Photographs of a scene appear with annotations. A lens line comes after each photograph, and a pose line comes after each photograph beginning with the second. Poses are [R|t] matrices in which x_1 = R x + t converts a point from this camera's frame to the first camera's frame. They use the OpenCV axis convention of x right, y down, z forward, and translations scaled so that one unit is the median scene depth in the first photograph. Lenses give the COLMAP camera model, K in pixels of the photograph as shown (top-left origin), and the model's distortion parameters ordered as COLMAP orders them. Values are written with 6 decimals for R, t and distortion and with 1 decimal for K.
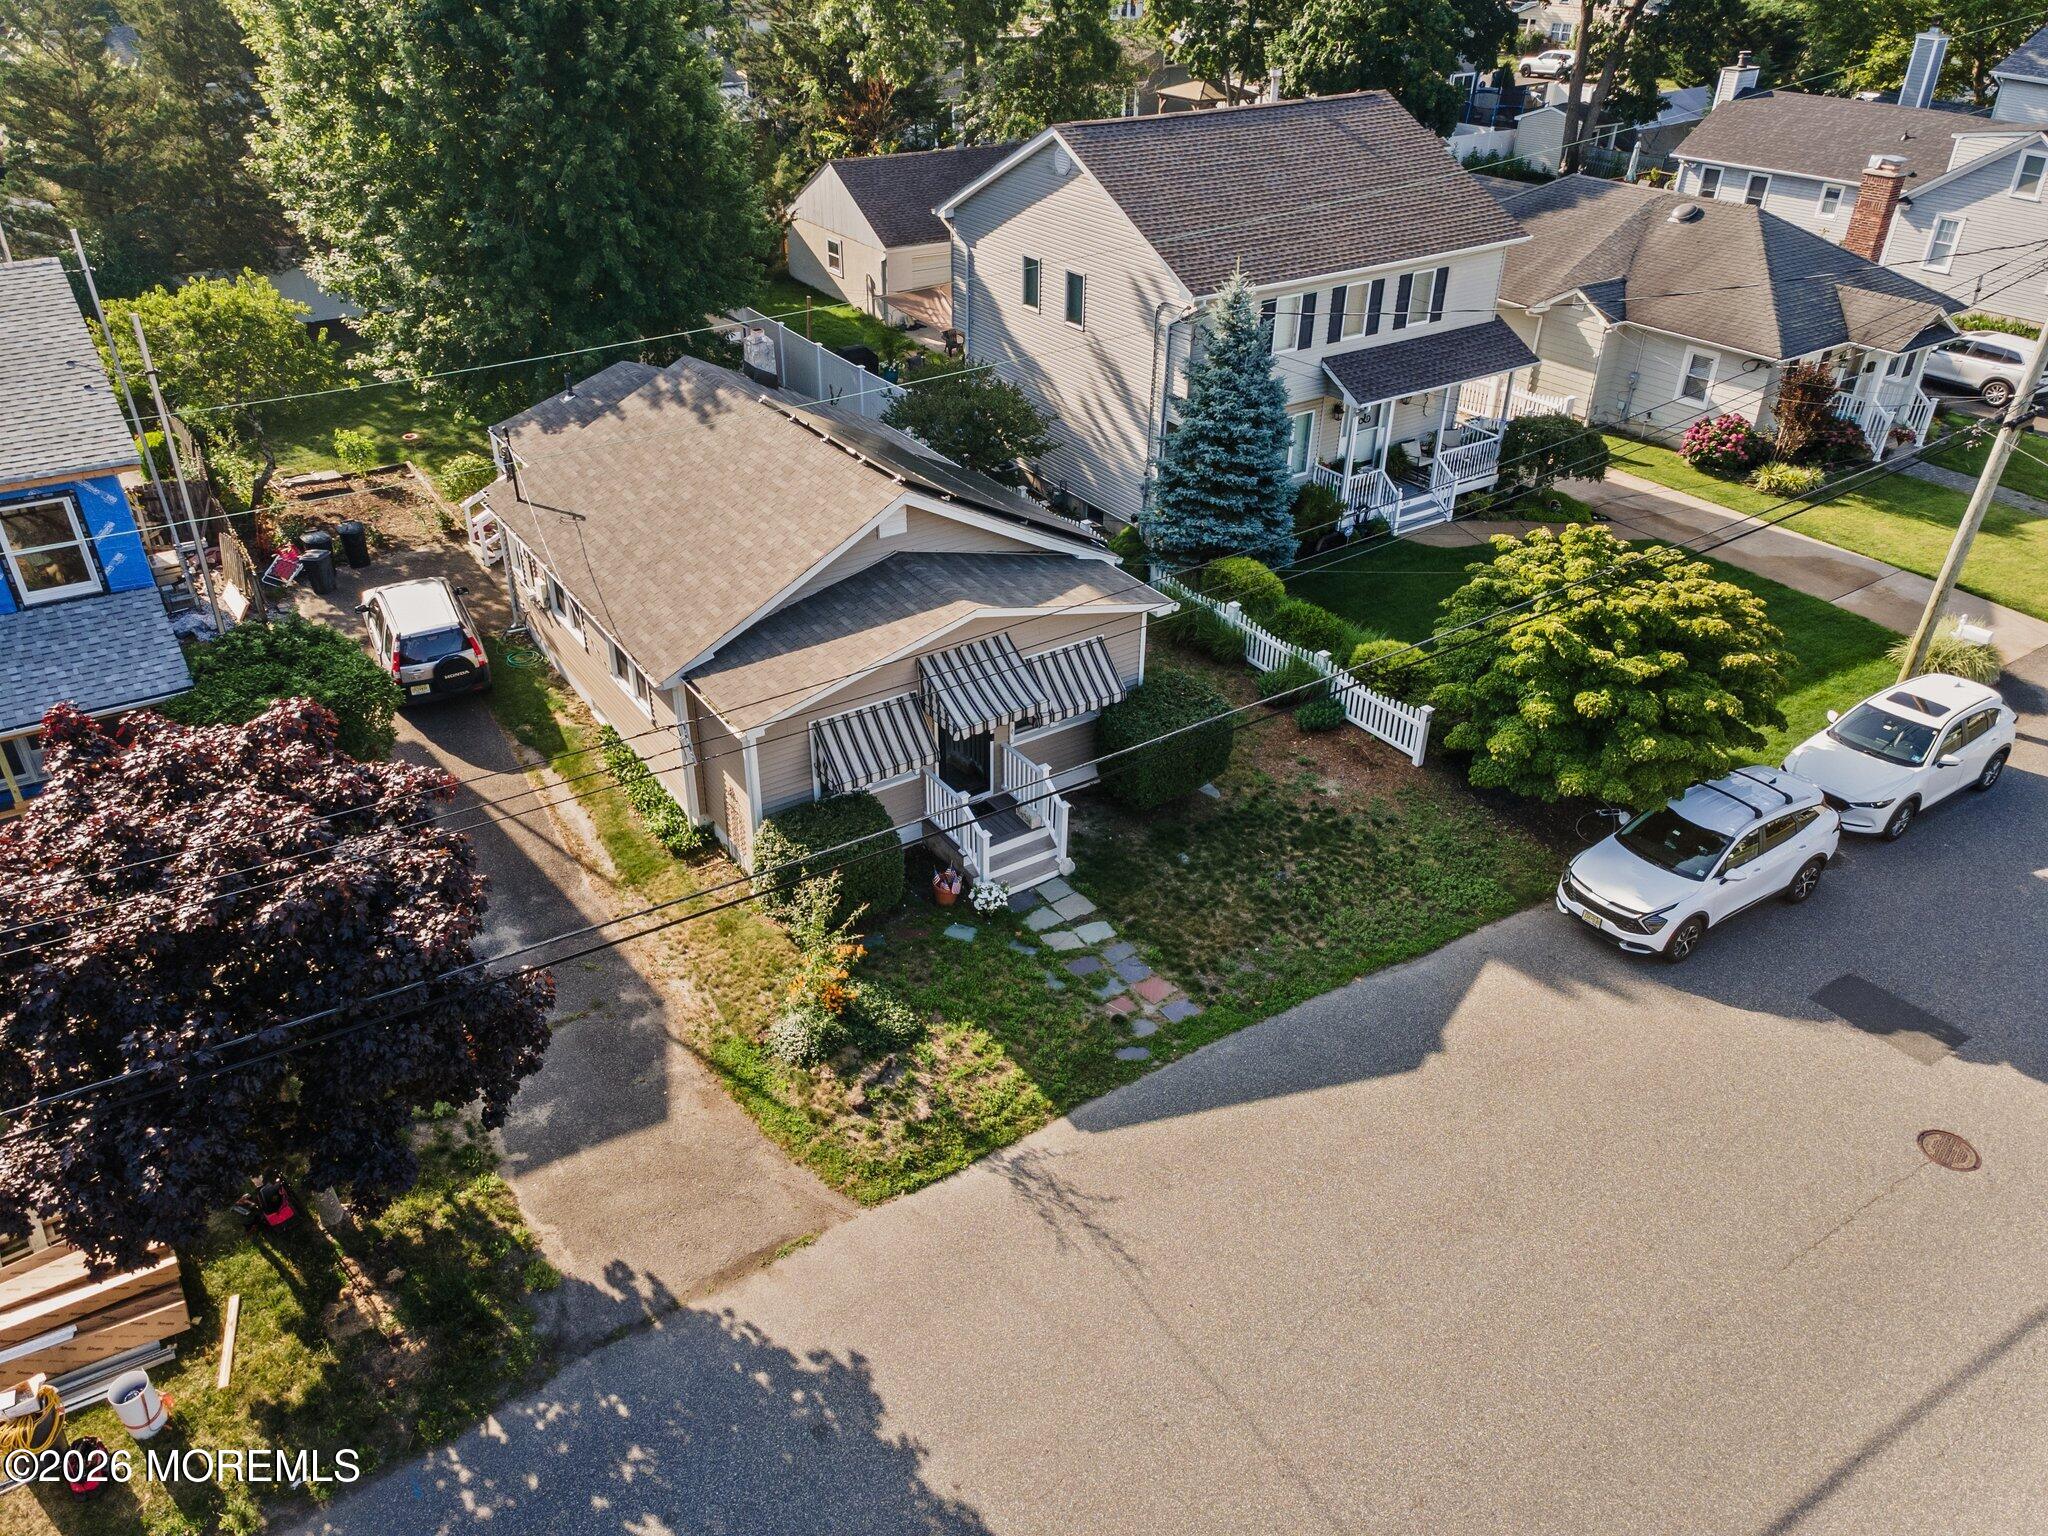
lens RADIAL K [[1478.4, 0, 1024.0], [0, 1478.4, 768.0], [0, 0, 1]] dist [0.028712, 0.027843]
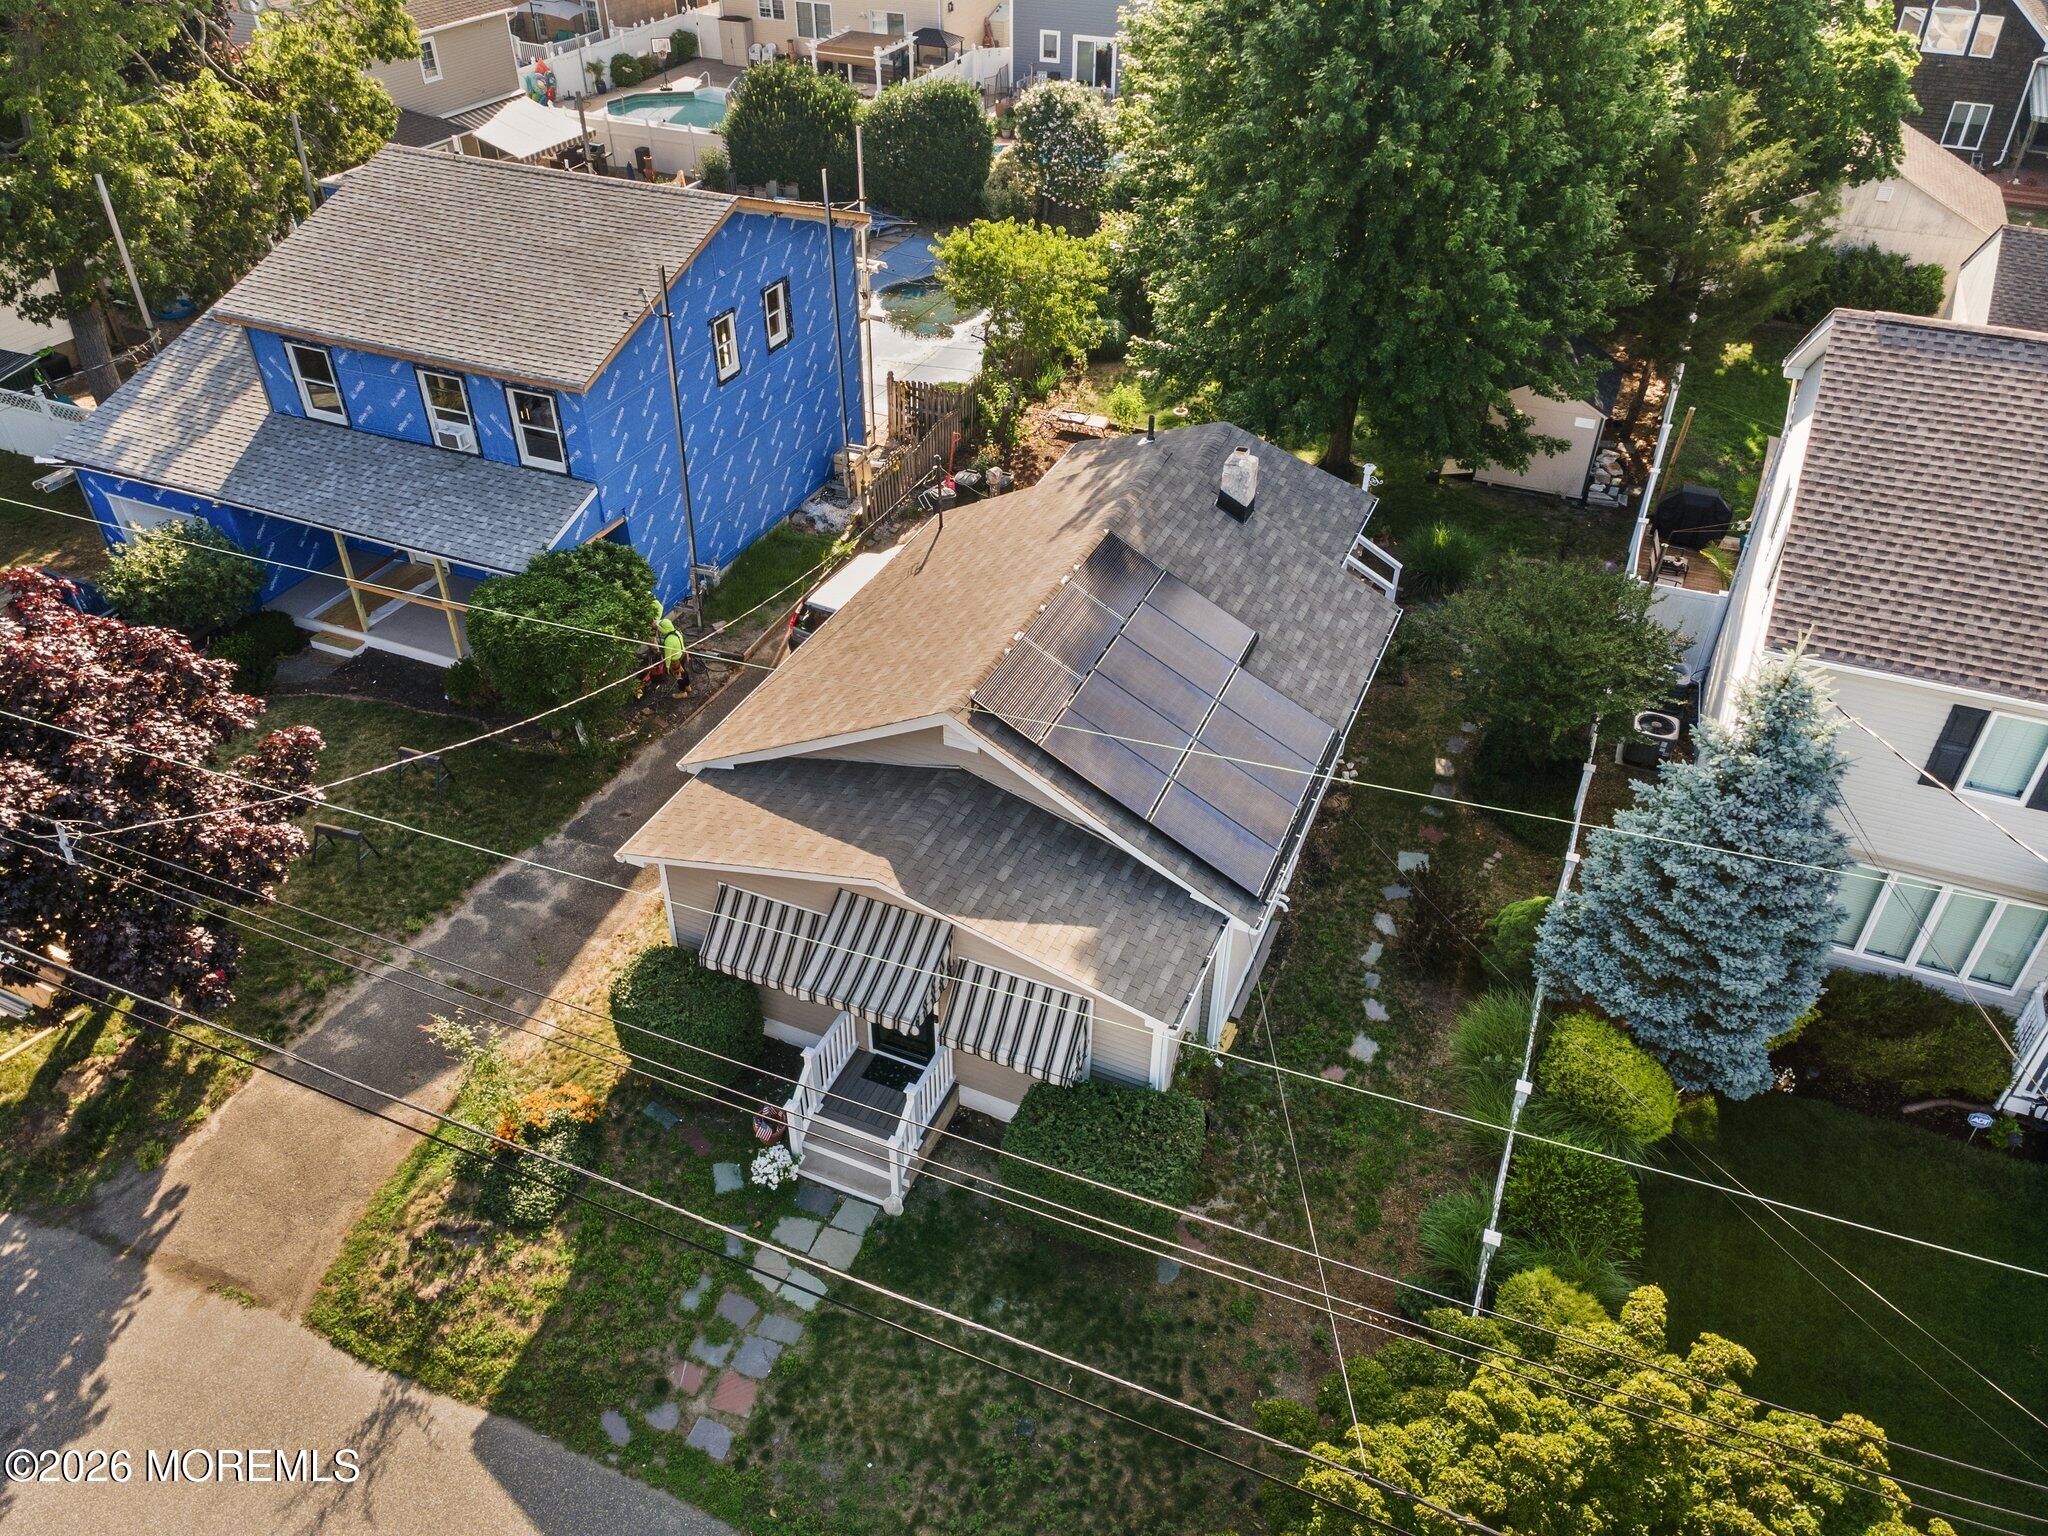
lens RADIAL K [[1478.4, 0, 1024.0], [0, 1478.4, 768.0], [0, 0, 1]] dist [0.028712, 0.027843]
pose [[0.532704, 0.501246, -0.681893, 0.573576], [-0.437616, 0.852798, 0.285003, -0.457375], [0.724374, 0.146585, 0.673643, 0.533639]]
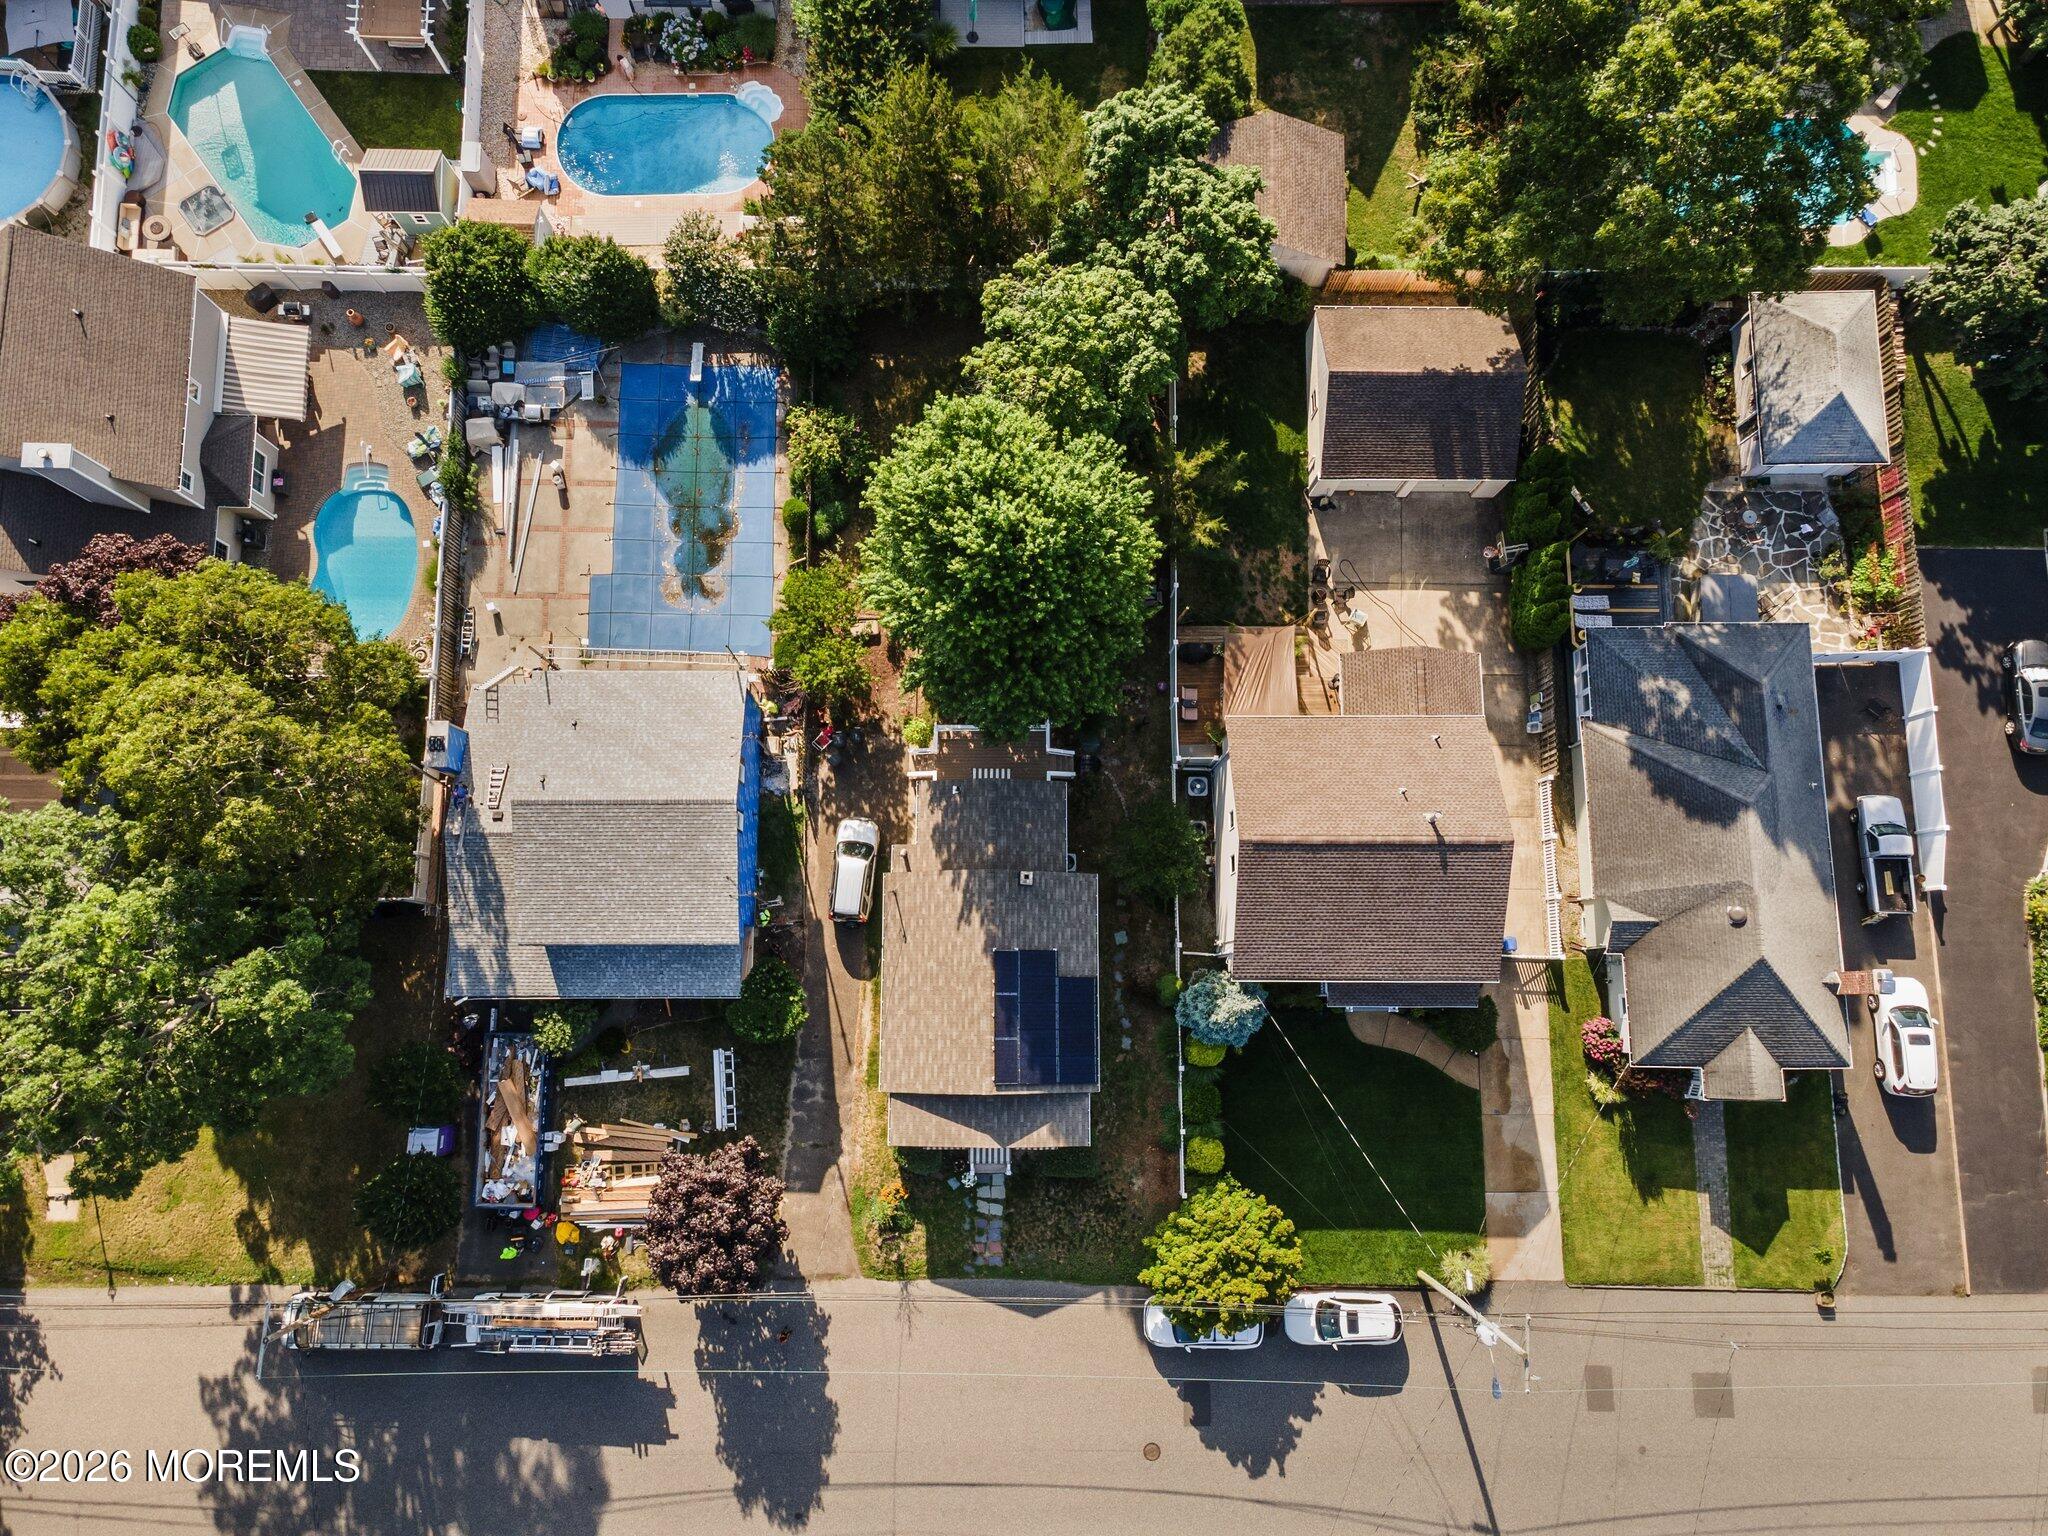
lens RADIAL K [[1478.4, 0, 1024.0], [0, 1478.4, 768.0], [0, 0, 1]] dist [0.028712, 0.027843]
pose [[0.823063, 0.560014, -0.094611, -0.112789], [-0.293744, 0.562314, 0.772993, -2.673112], [0.486088, -0.608430, 0.627321, -0.208859]]
